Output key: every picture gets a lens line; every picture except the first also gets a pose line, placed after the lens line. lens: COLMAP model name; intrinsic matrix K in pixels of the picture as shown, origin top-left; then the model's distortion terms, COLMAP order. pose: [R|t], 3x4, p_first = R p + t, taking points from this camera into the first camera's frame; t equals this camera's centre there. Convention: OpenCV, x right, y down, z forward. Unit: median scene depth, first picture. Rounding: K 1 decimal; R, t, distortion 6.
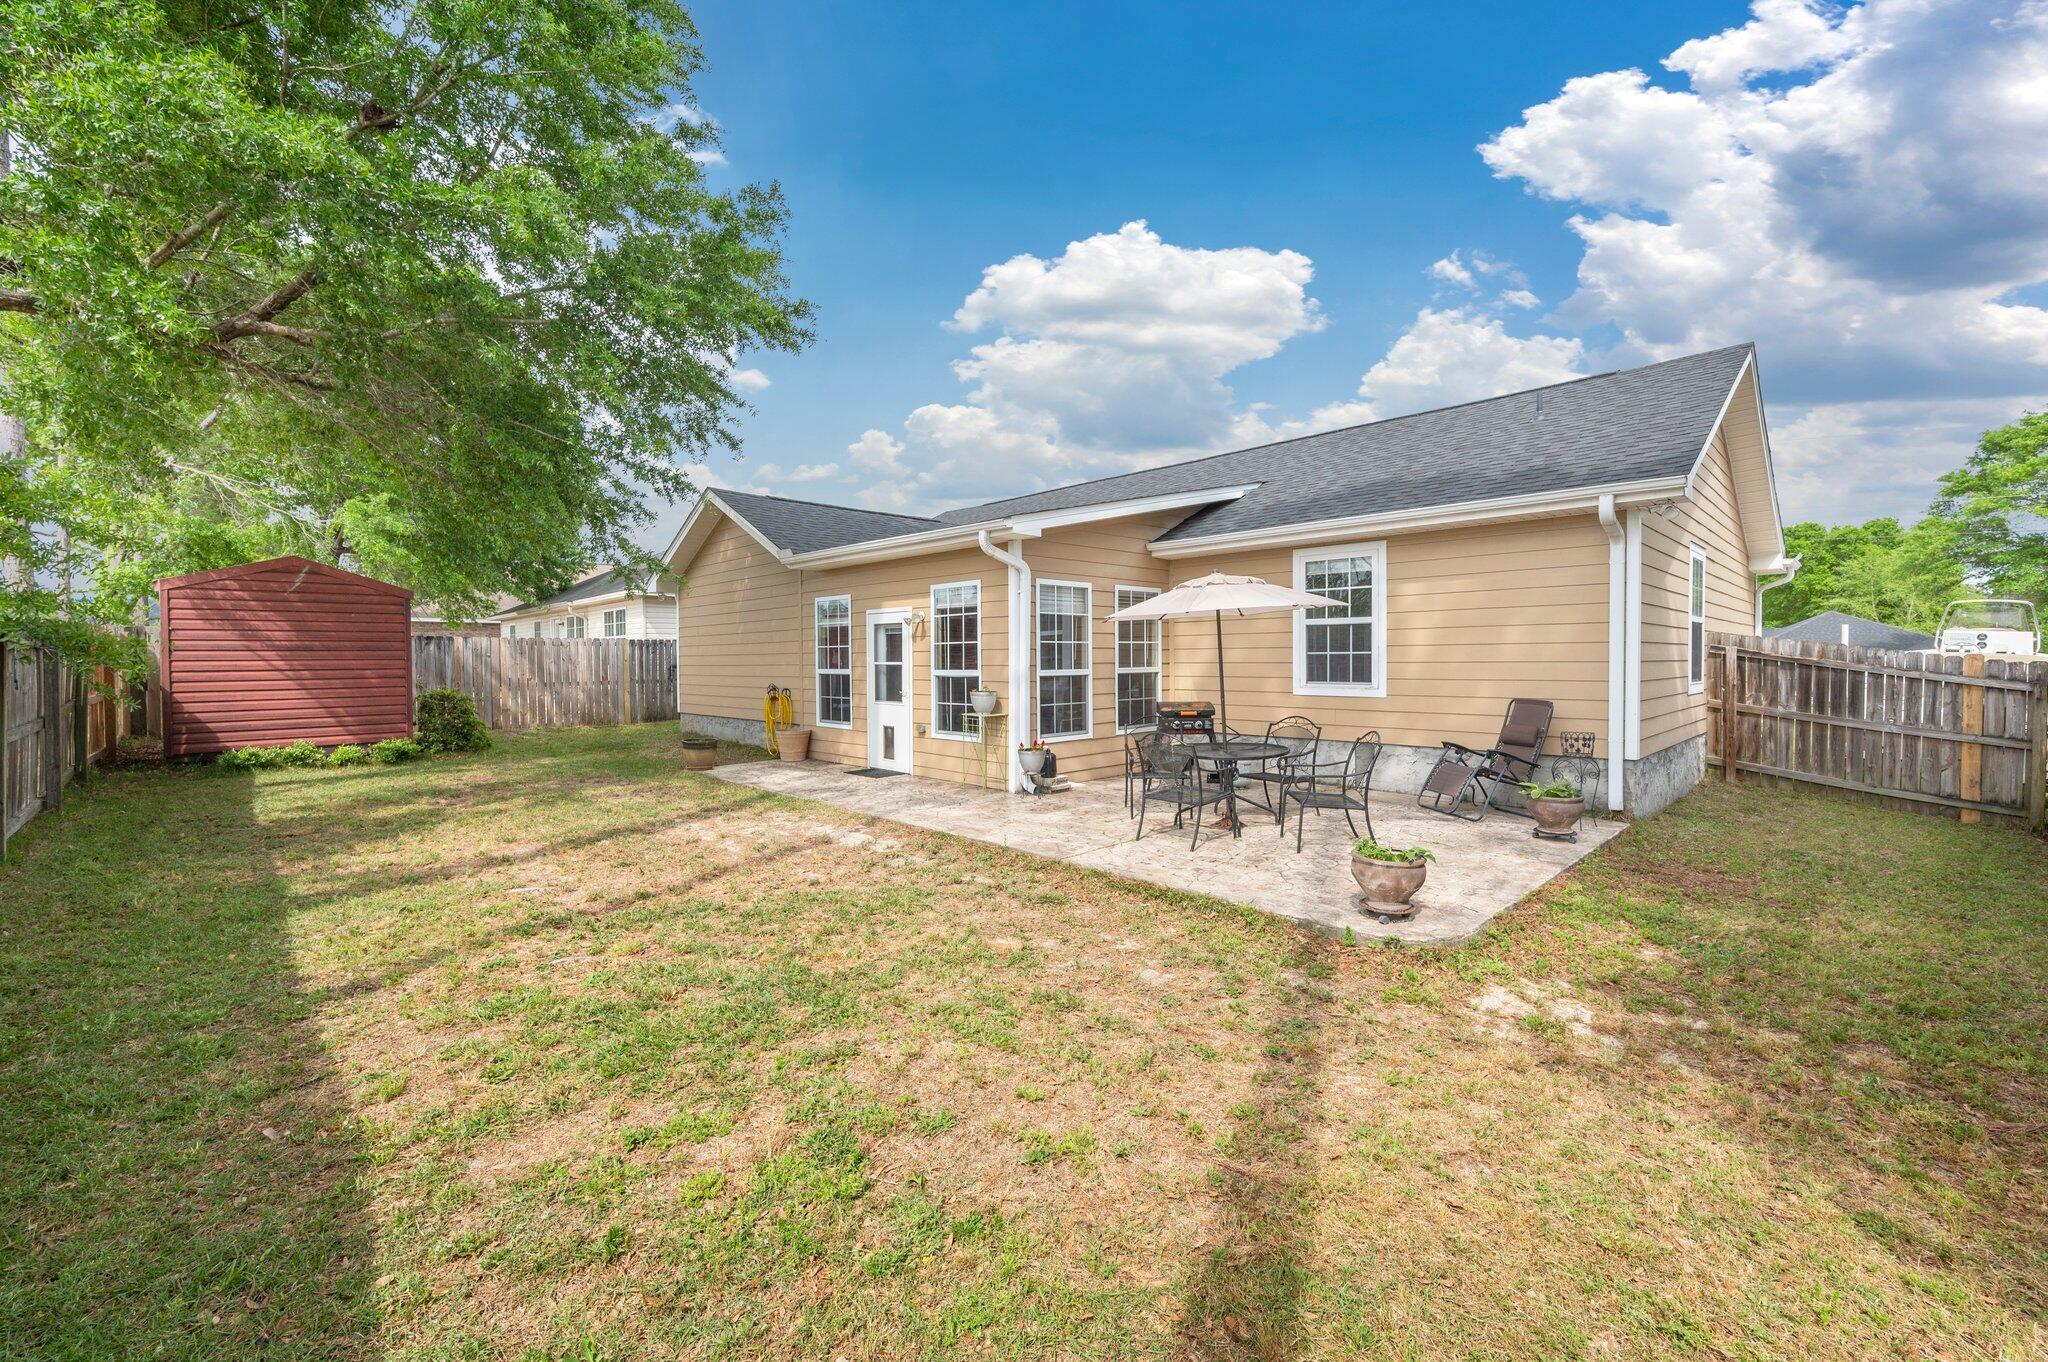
lens RADIAL K [[859.8, 0, 1026.5], [0, 859.8, 671.6], [0, 0, 1]] dist [0.012803, -0.000789]
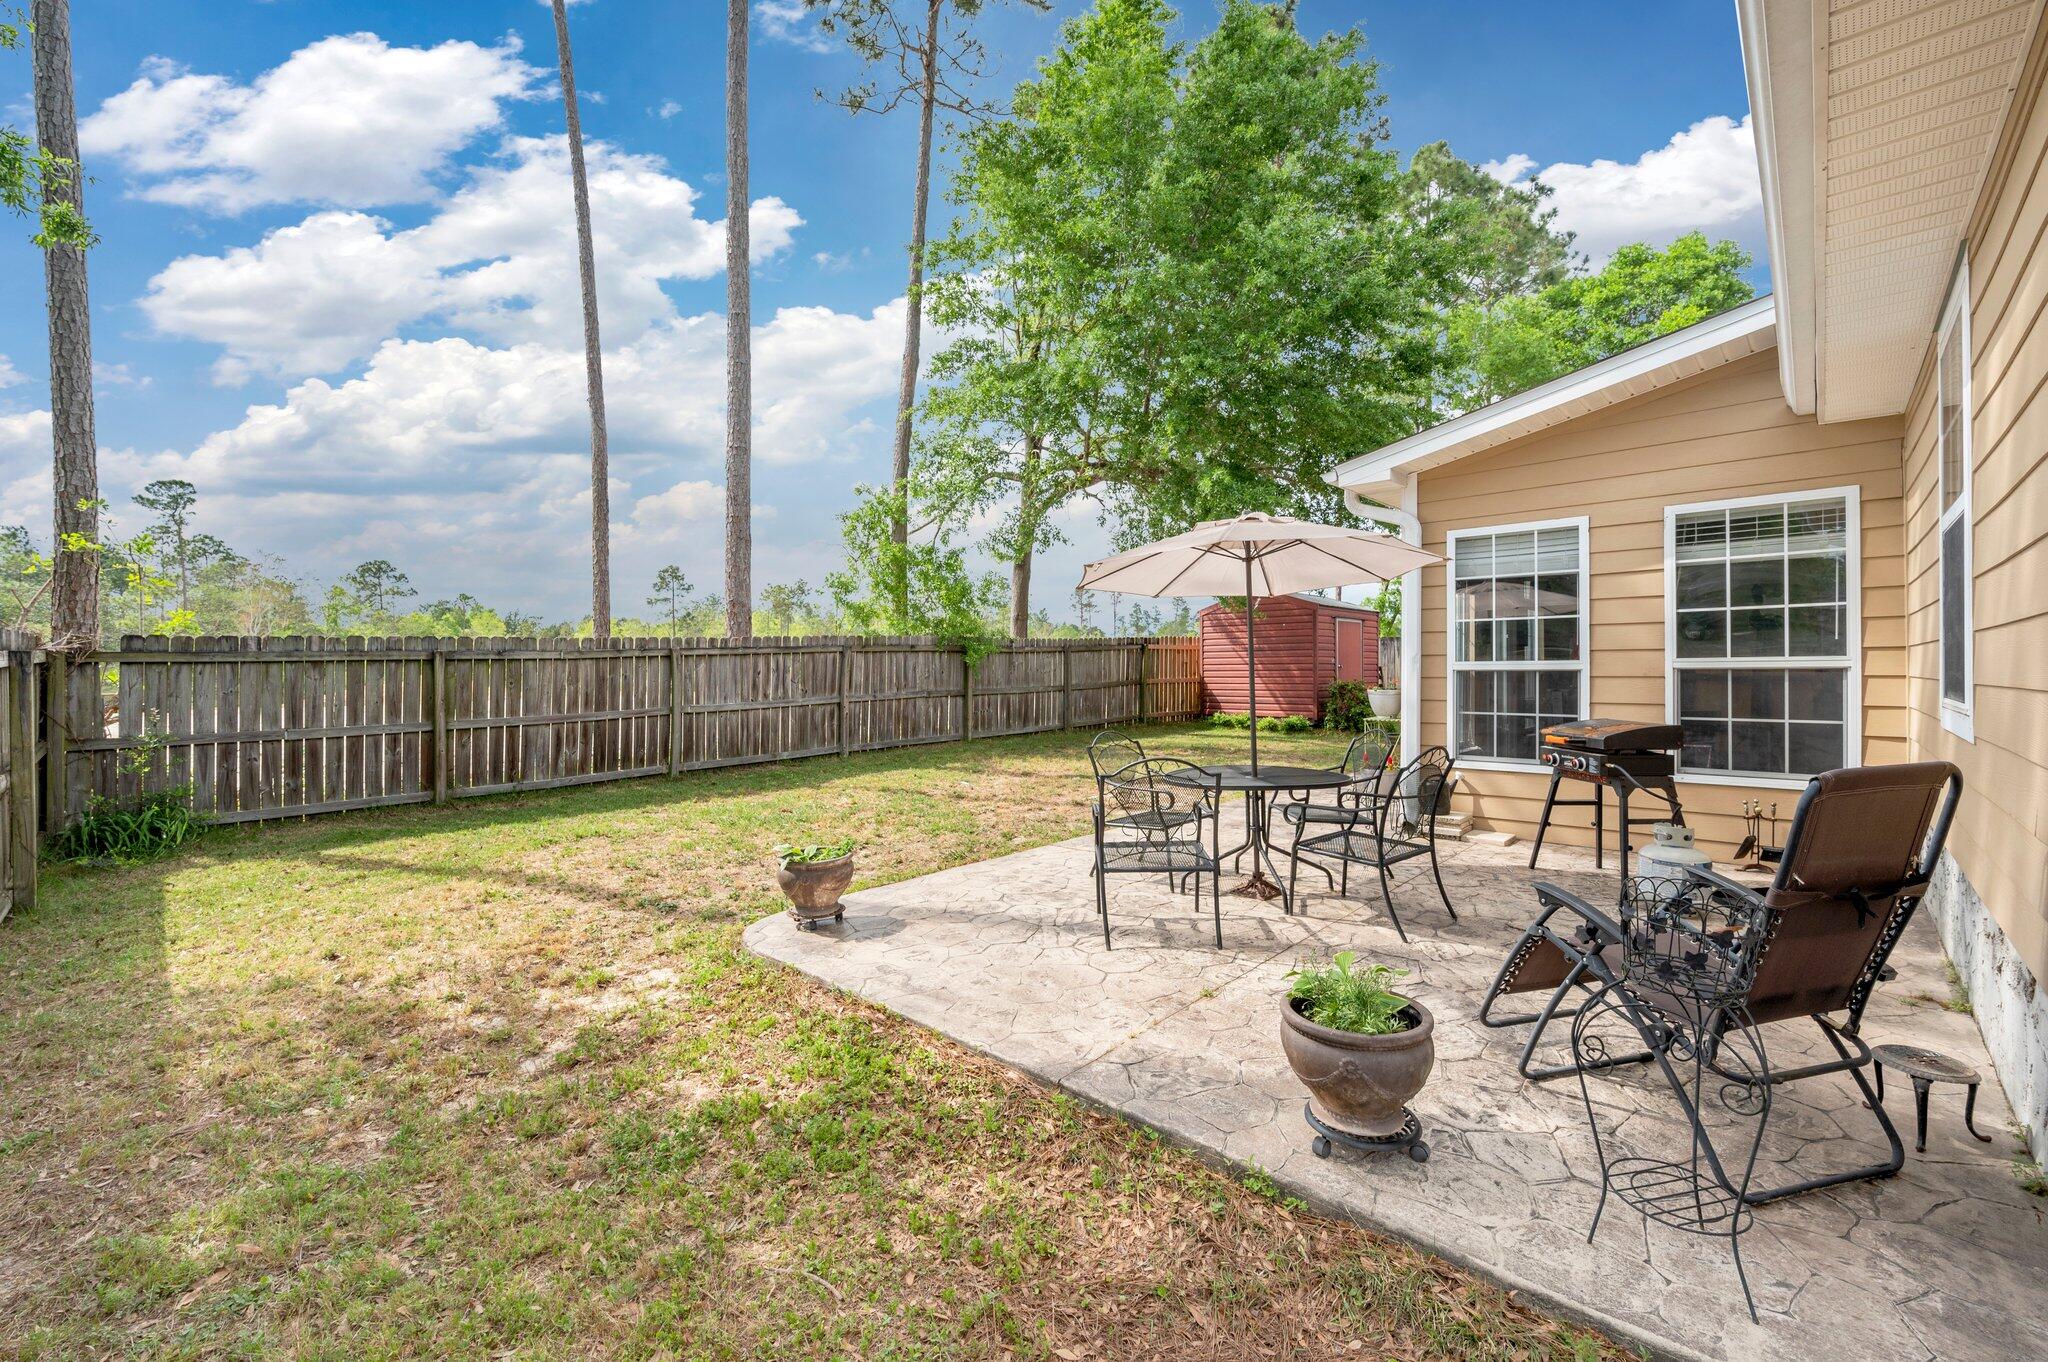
lens RADIAL K [[859.8, 0, 1022.3], [0, 859.8, 666.1], [0, 0, 1]] dist [0.012803, -0.000789]
pose [[0.026856, 0.008378, -0.999604, 0.701582], [-0.005971, 0.999948, 0.008220, -0.001199], [0.999621, 0.005748, 0.026904, 0.621468]]
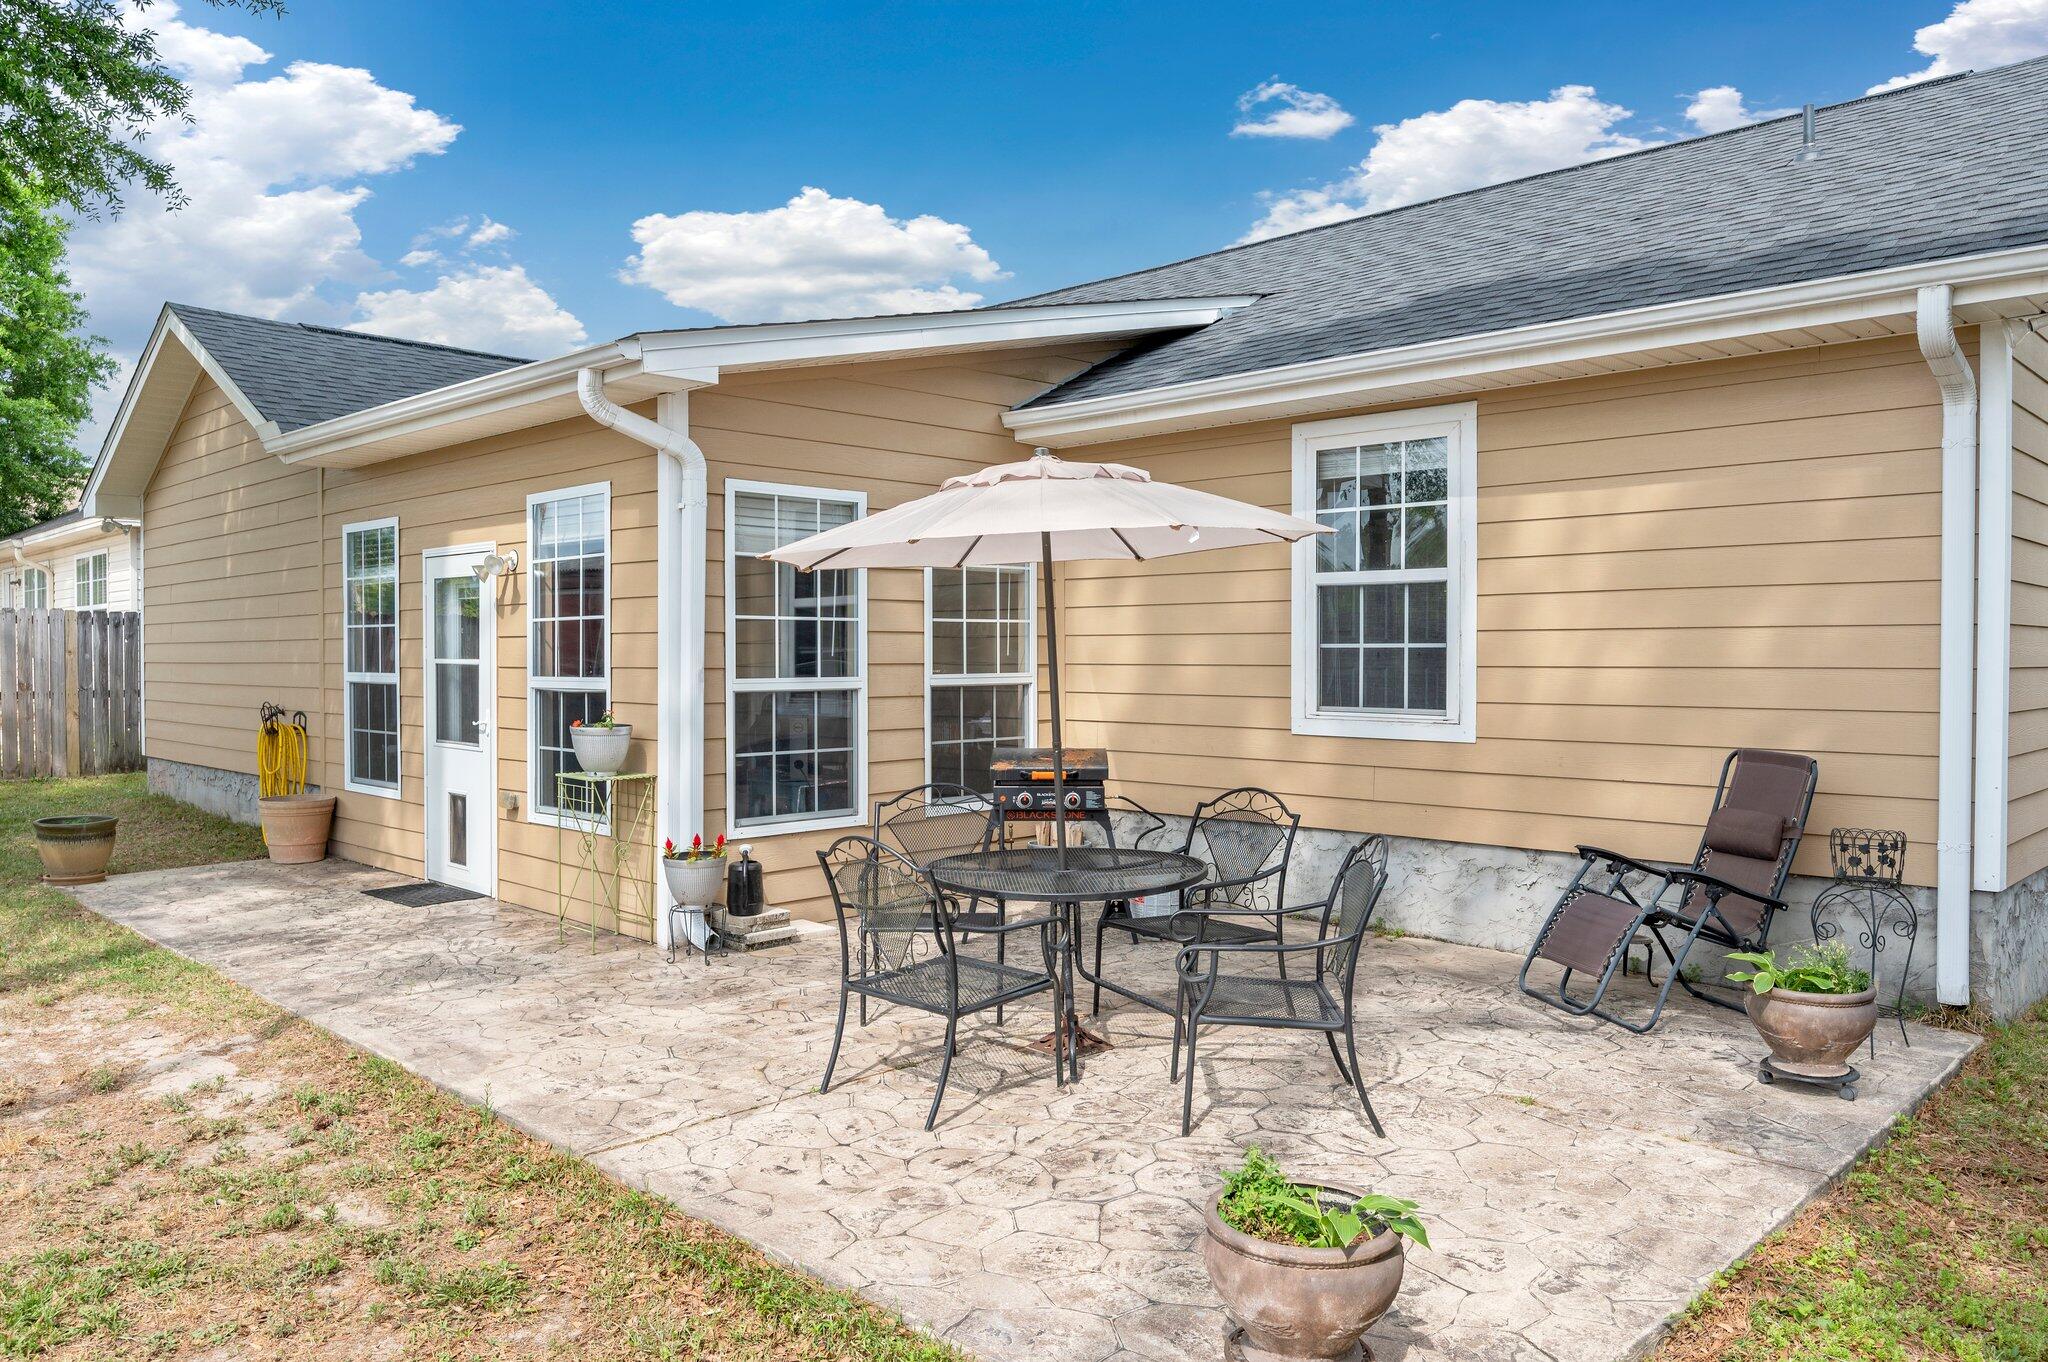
lens RADIAL K [[1483.3, 0, 1020.9], [0, 1483.3, 674.7], [0, 0, 1]] dist [-0.014209, 0.011364]
pose [[0.999735, 0.005848, 0.022260, 0.149417], [-0.005835, 0.999983, -0.000668, -0.004330], [-0.022264, 0.000538, 0.999752, 0.203845]]
